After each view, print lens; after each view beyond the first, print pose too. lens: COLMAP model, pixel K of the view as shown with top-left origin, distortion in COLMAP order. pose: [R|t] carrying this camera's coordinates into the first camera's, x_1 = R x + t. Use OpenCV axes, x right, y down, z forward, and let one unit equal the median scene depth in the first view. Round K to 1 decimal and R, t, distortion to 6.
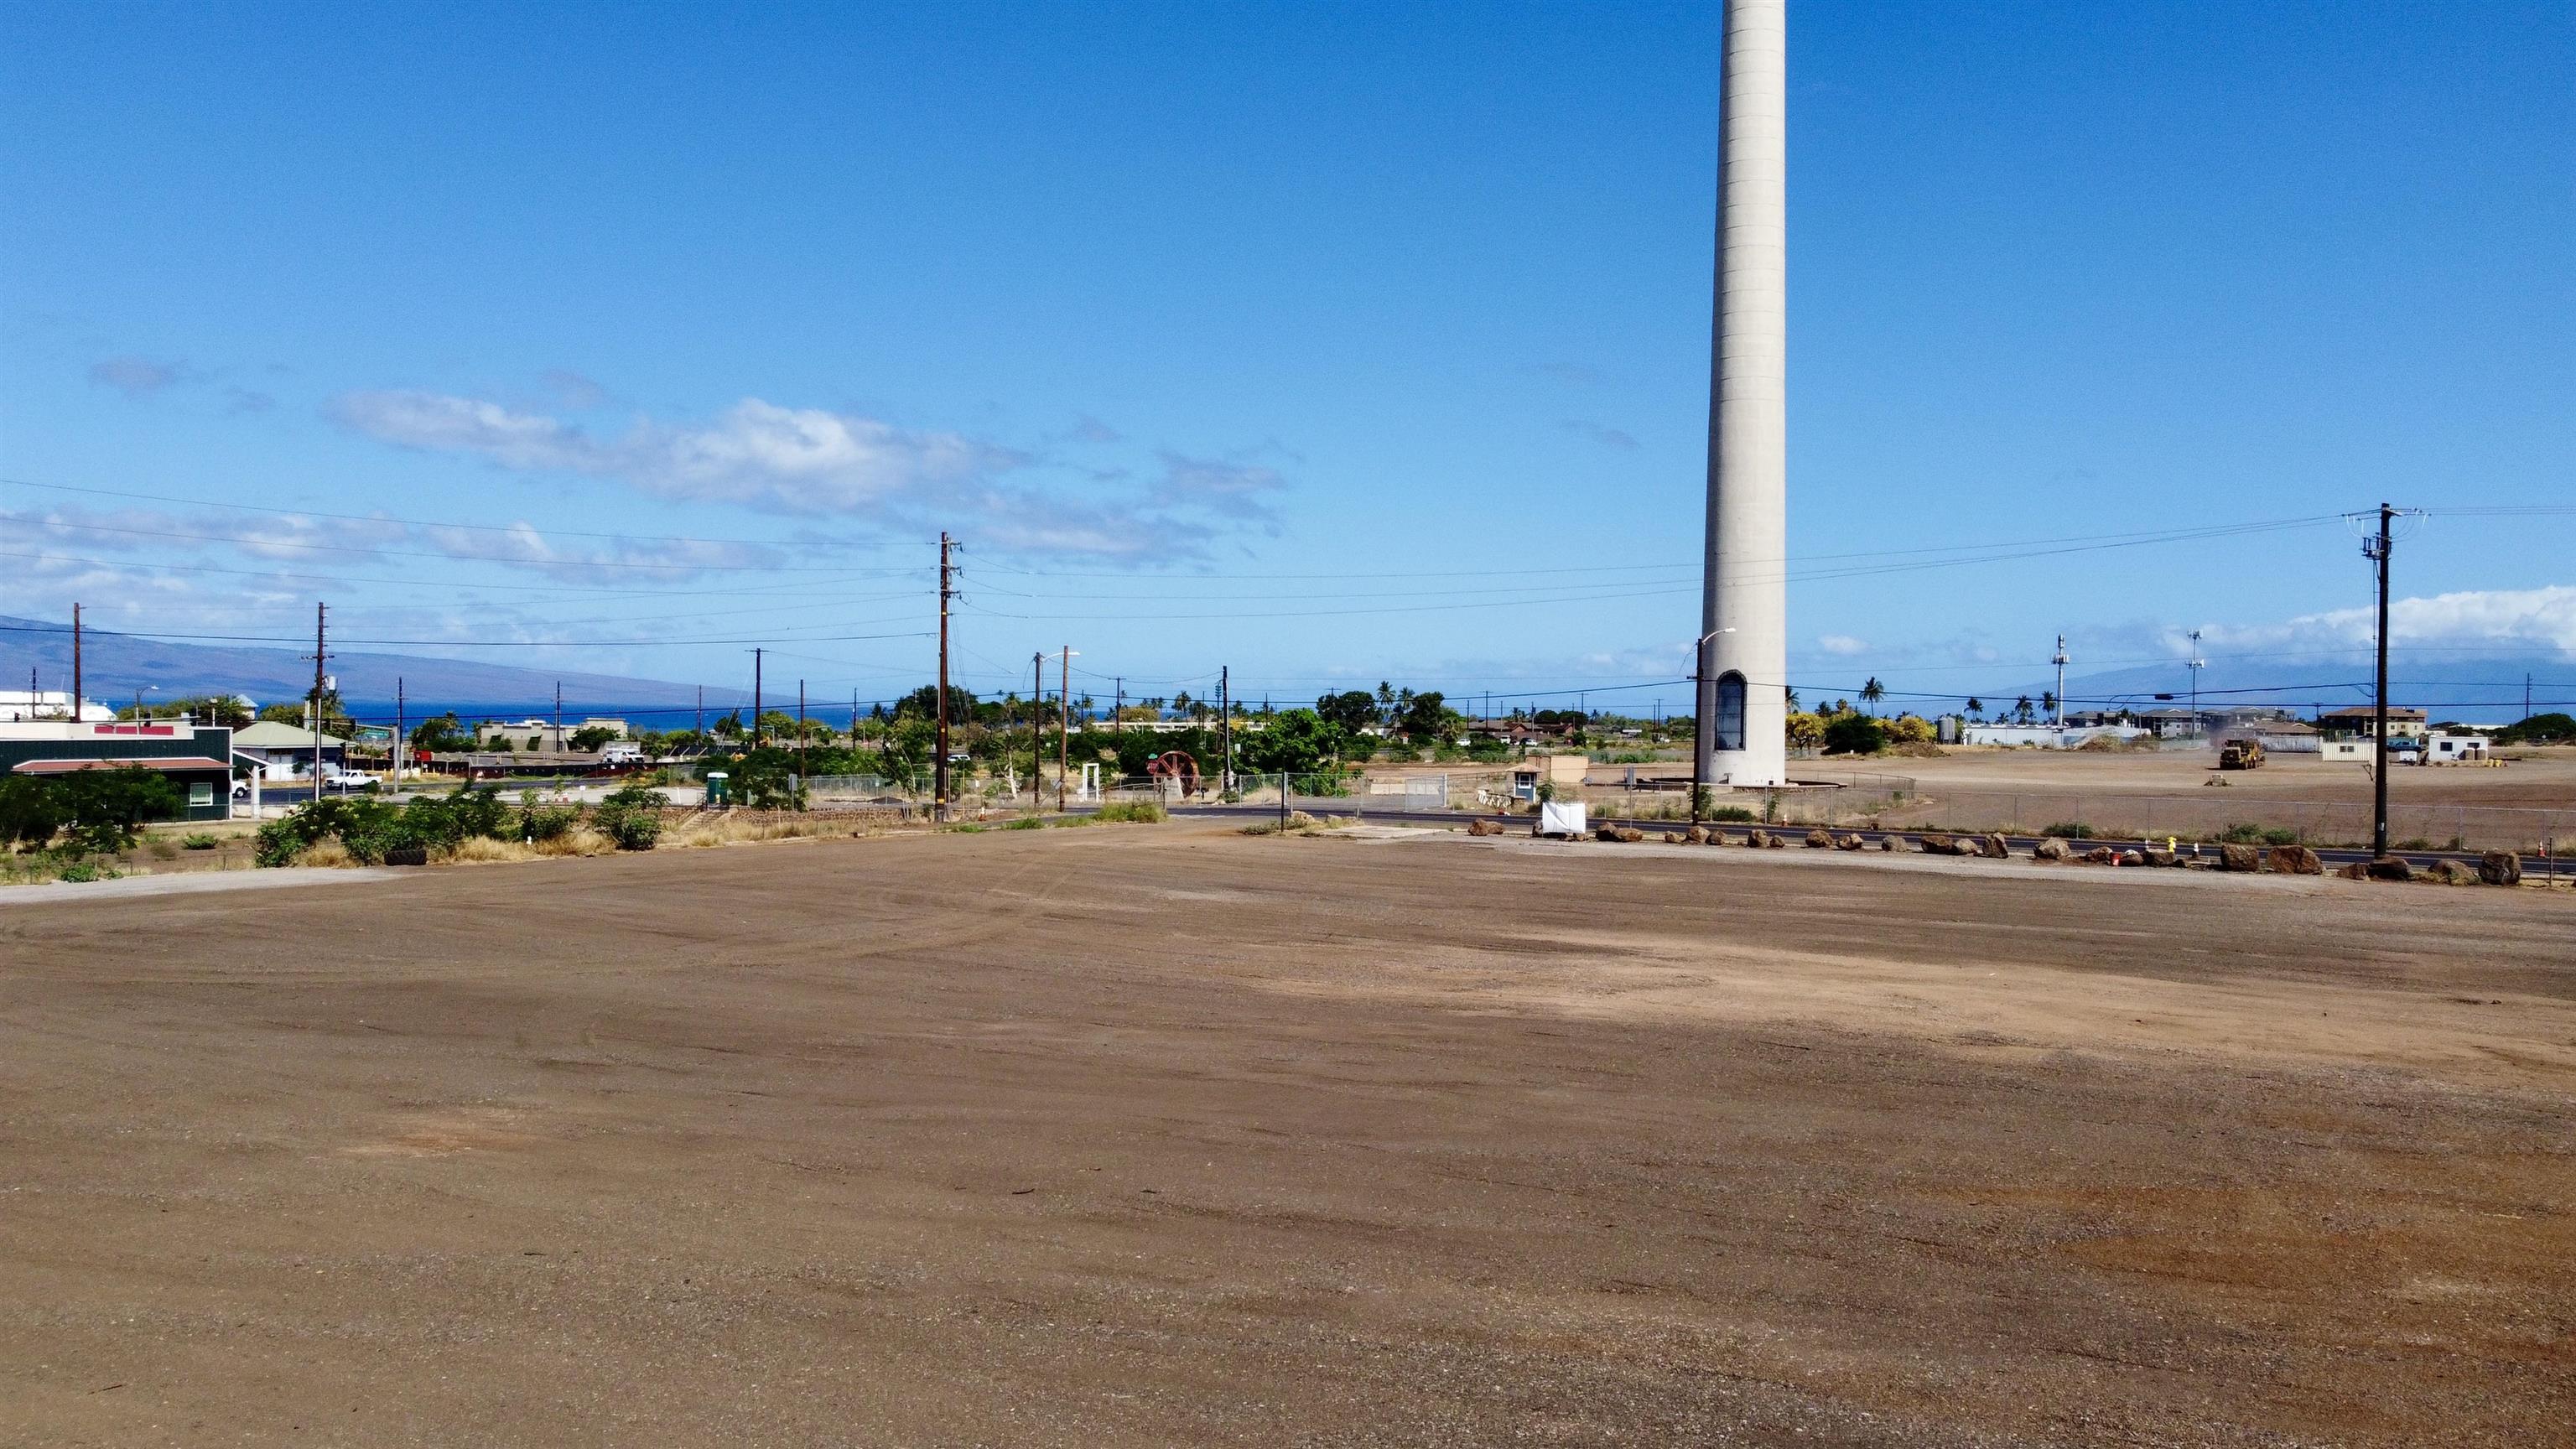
lens RADIAL K [[1950.8, 0, 1268.2], [0, 1950.8, 705.7], [0, 0, 1]] dist [-0.015711, -0.005310]
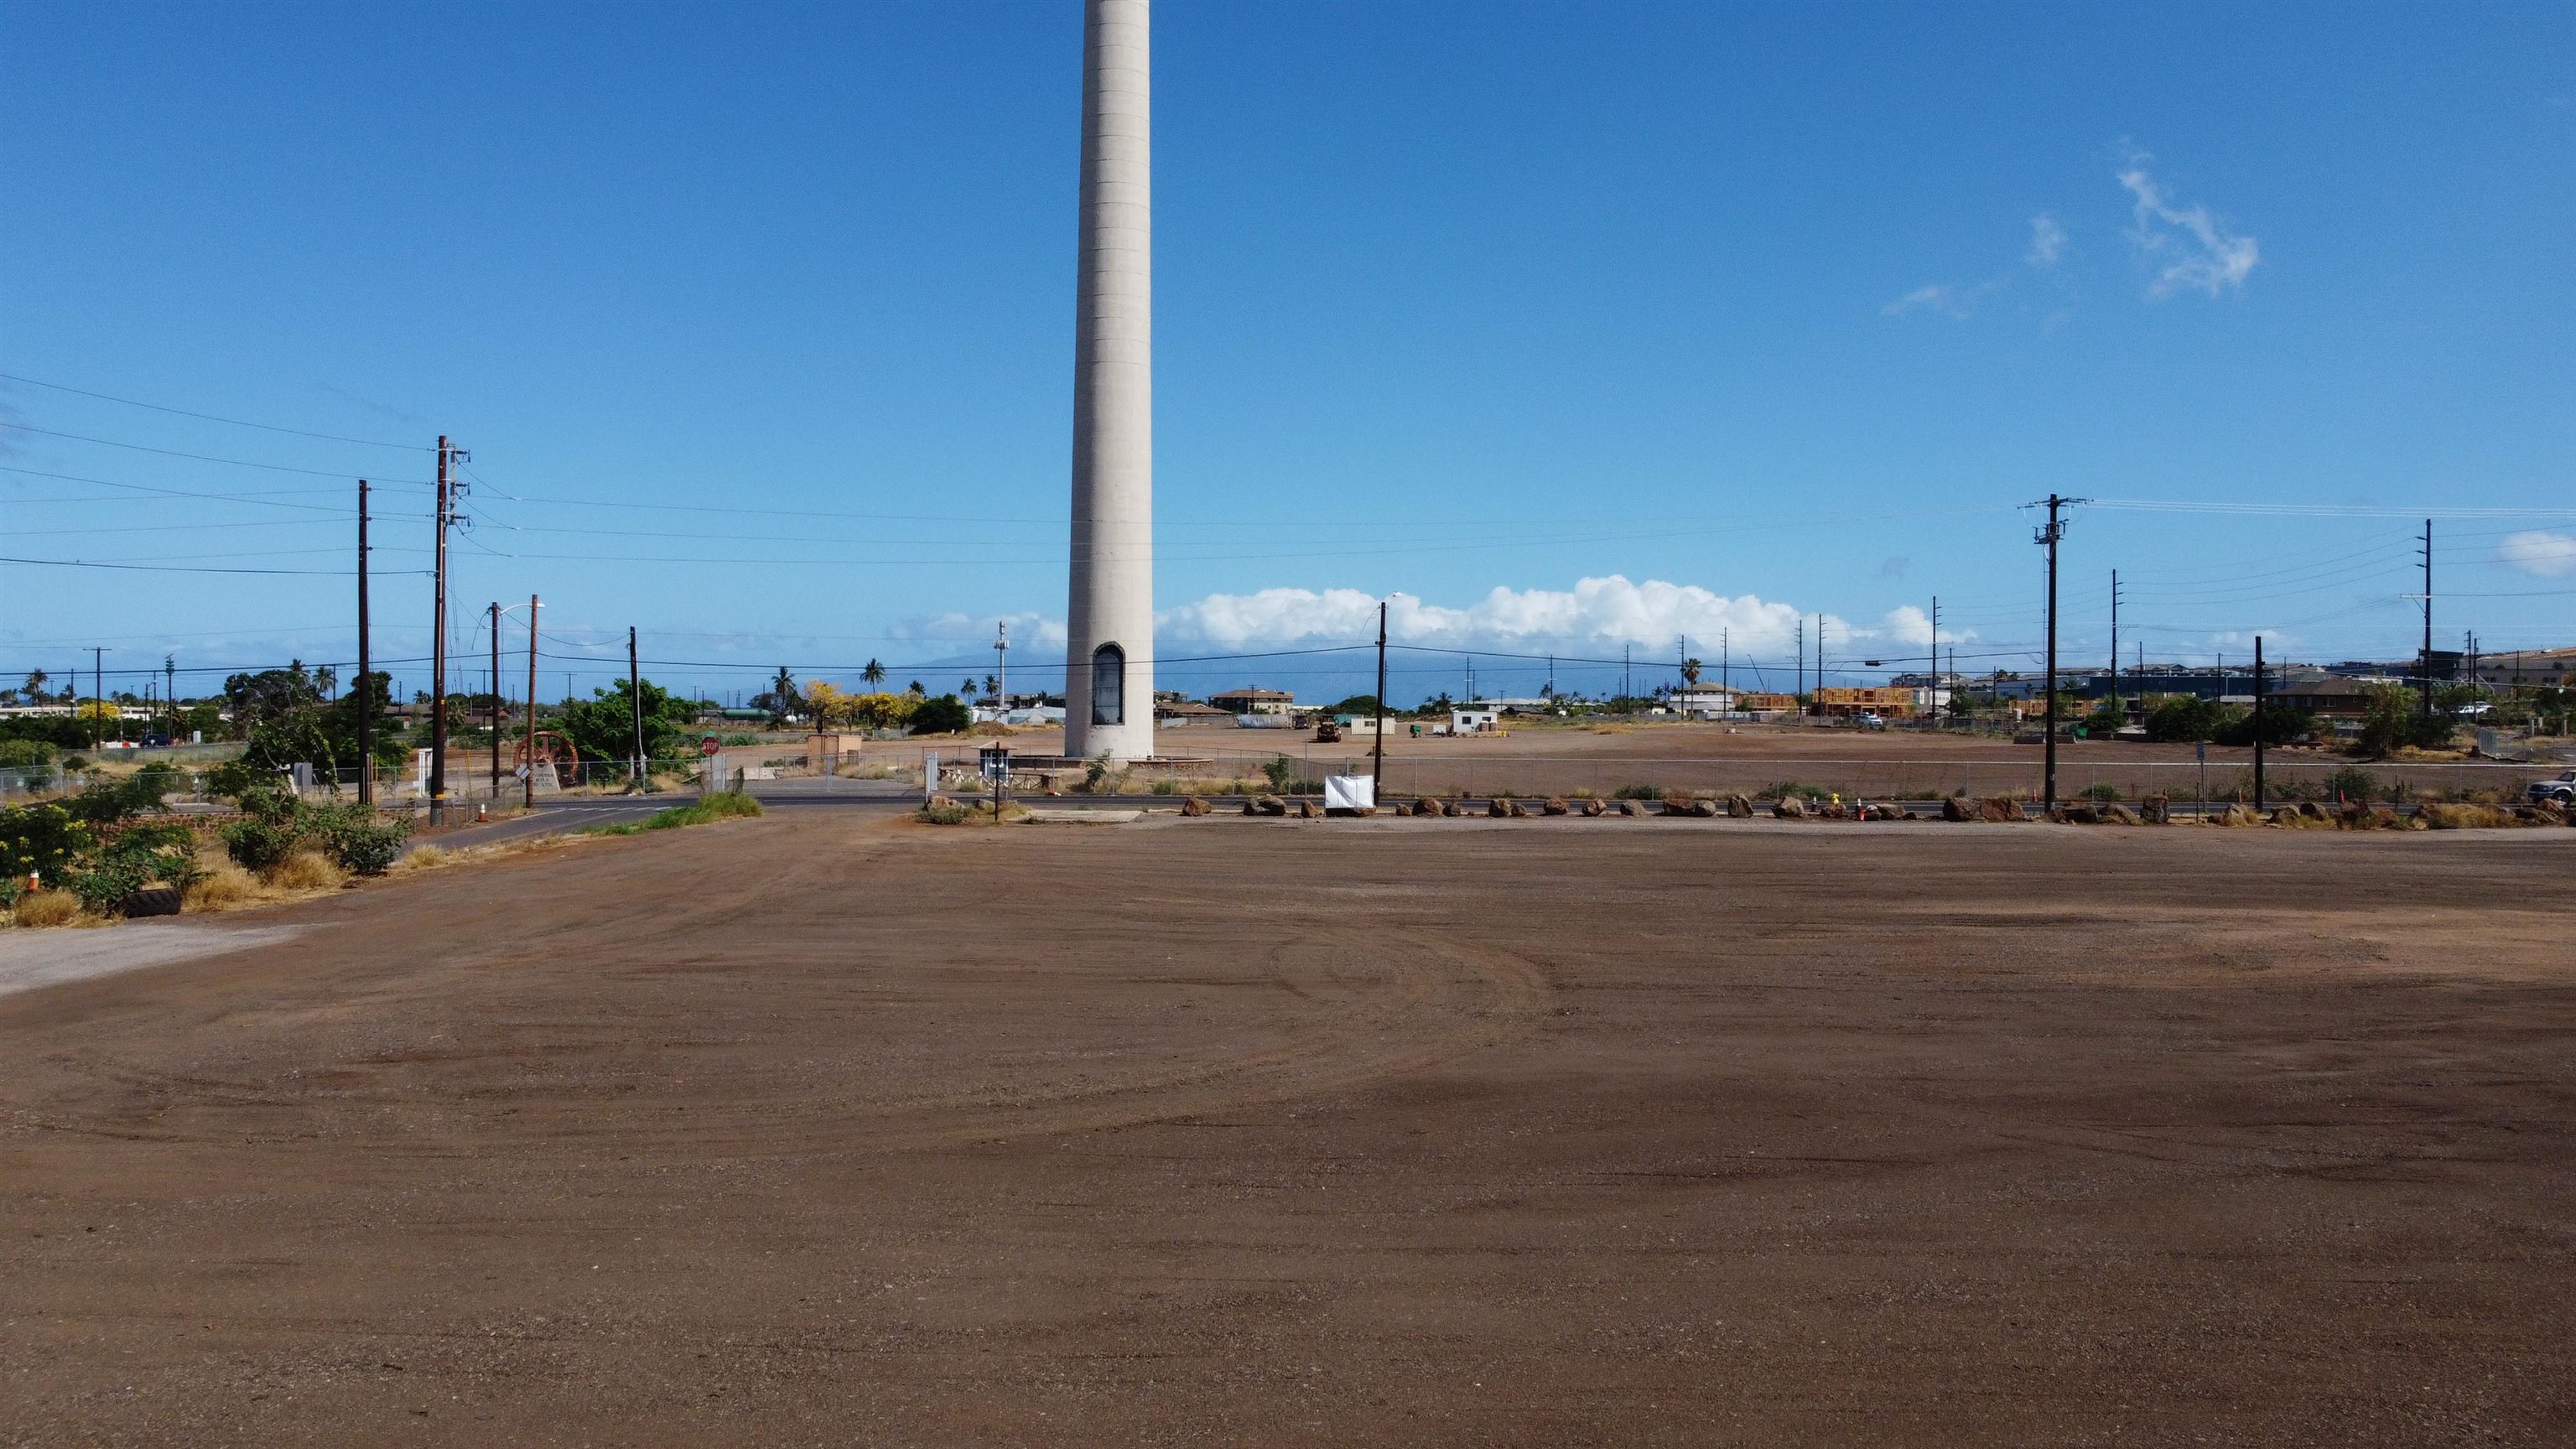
lens RADIAL K [[1951.5, 0, 1267.8], [0, 1951.5, 686.0], [0, 0, 1]] dist [0.013485, -0.019416]
pose [[0.840272, 0.001645, 0.542163, -0.219410], [-0.000448, 0.999997, -0.002339, 0.005739], [-0.542165, 0.001722, 0.840270, 0.144252]]
